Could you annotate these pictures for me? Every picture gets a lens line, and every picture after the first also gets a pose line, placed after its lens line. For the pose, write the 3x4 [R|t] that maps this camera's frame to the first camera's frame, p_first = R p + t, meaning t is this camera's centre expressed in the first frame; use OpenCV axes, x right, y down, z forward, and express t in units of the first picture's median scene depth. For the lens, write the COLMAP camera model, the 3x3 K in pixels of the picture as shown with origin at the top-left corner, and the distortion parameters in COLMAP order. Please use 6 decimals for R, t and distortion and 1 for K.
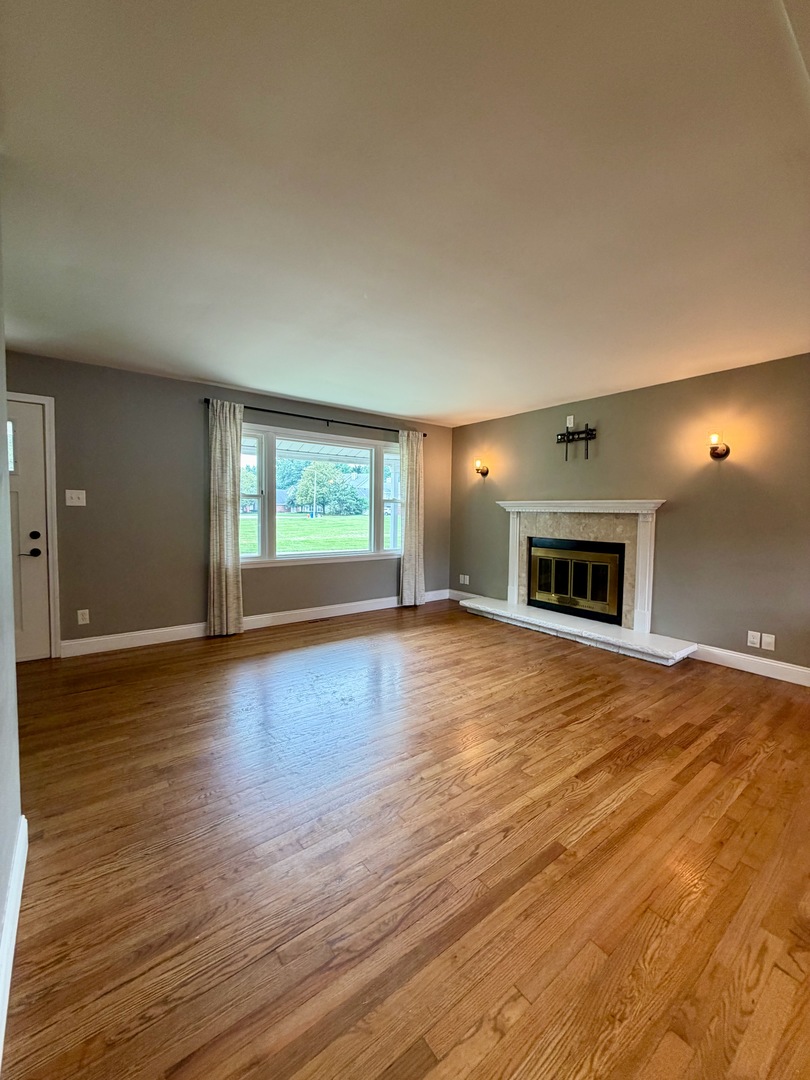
lens RADIAL K [[429.7, 0, 405.0], [0, 429.7, 540.0], [0, 0, 1]] dist [-0.000164, 0.000165]
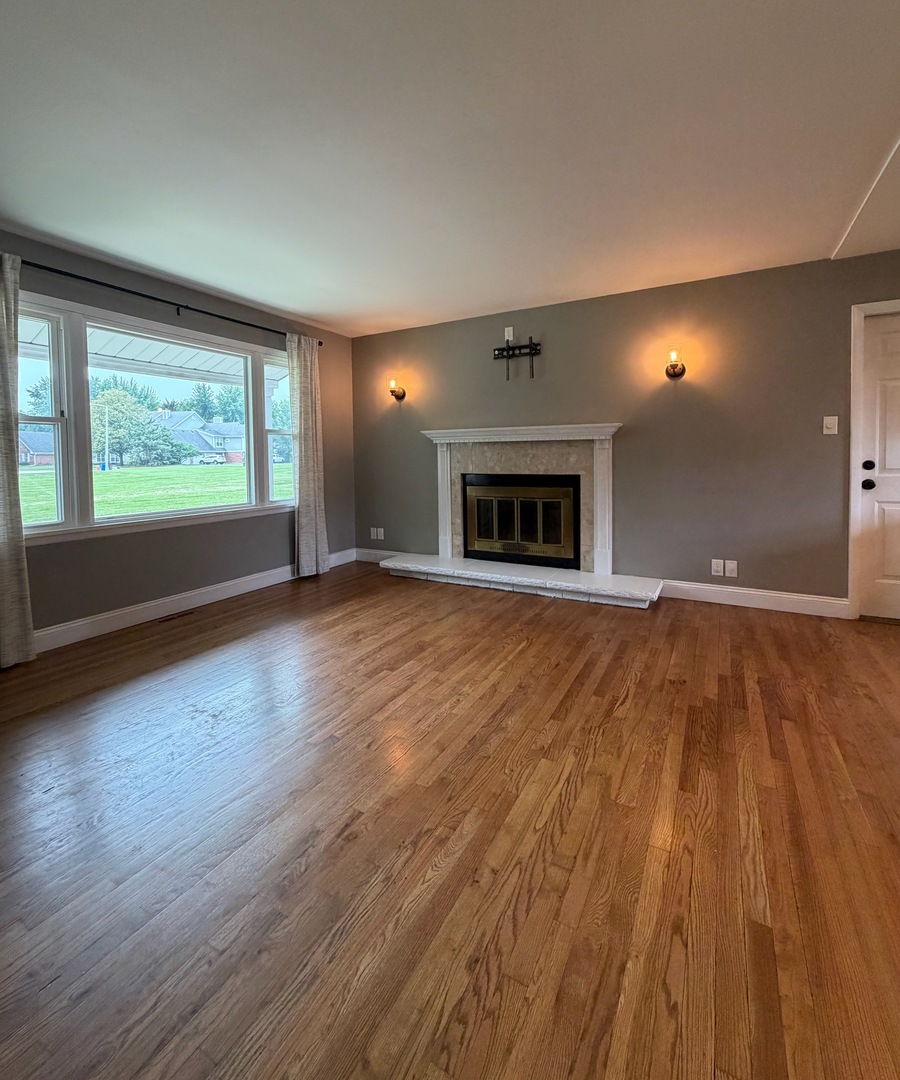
lens RADIAL K [[488.5, 0, 450.4], [0, 488.5, 477.2], [0, 0, 1]] dist [-0.002366, 0.000297]
pose [[0.916966, -0.040814, 0.396872, -0.122287], [0.050429, 0.998632, -0.013816, 0.013275], [-0.395765, 0.032683, 0.917770, 0.191123]]
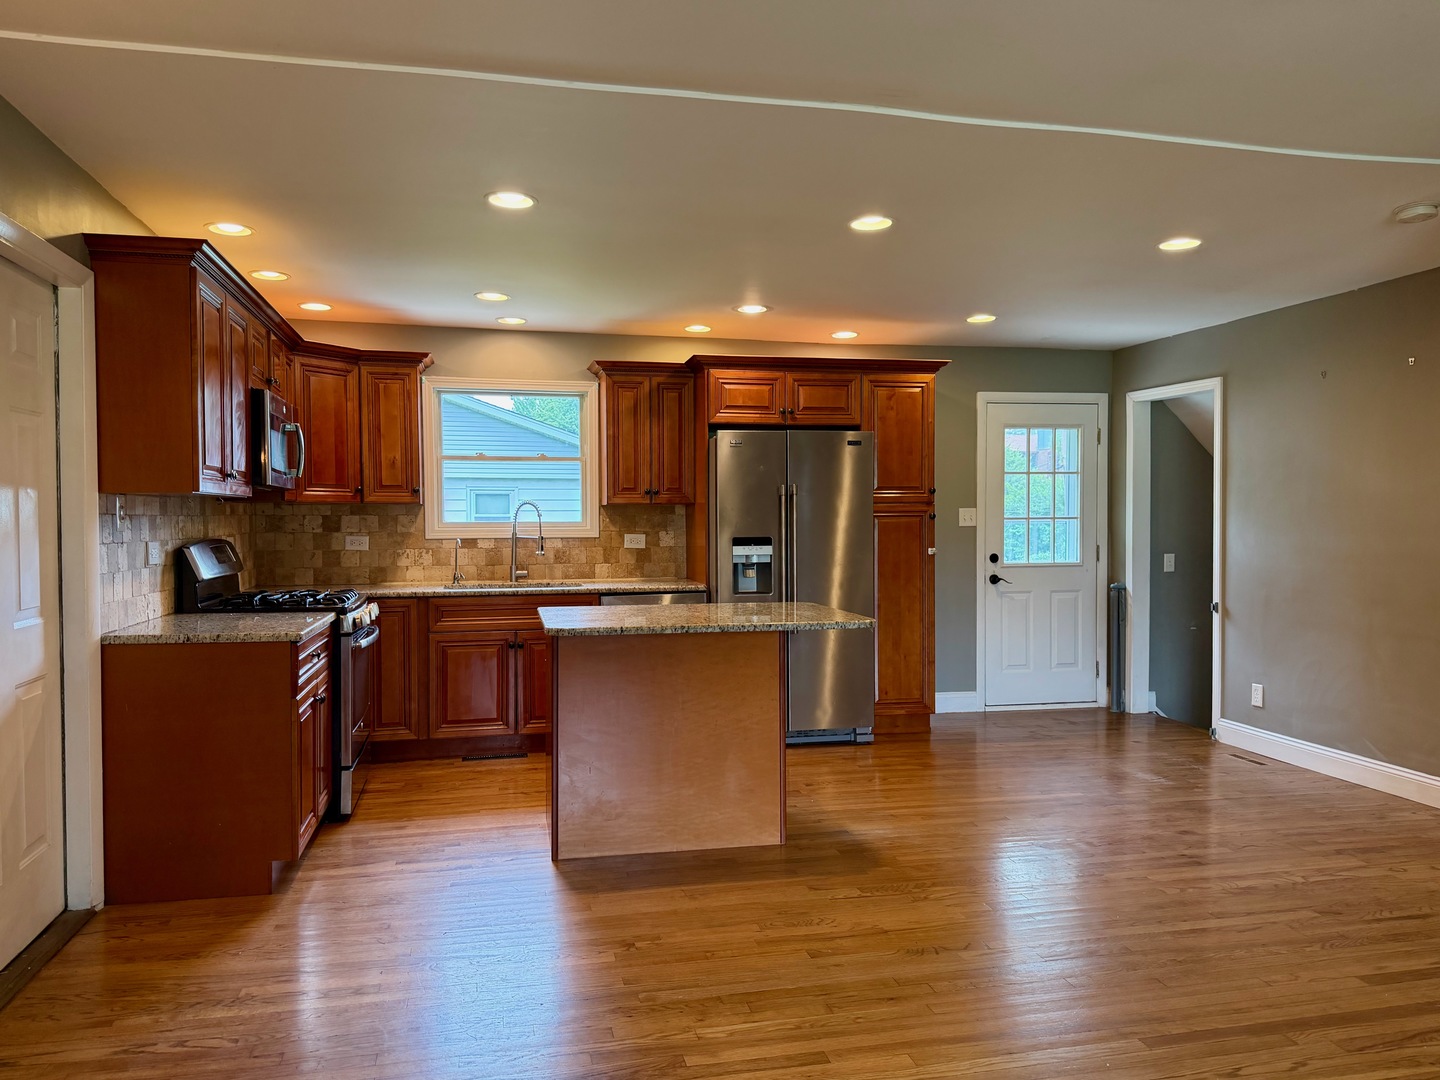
lens RADIAL K [[1029.2, 0, 715.2], [0, 1029.2, 543.6], [0, 0, 1]] dist [0.132130, -0.200681]
pose [[-0.907743, -0.020787, 0.419010, 0.117305], [0.018331, 0.995853, 0.089116, -0.074212], [-0.419125, 0.088575, -0.903598, 1.015923]]
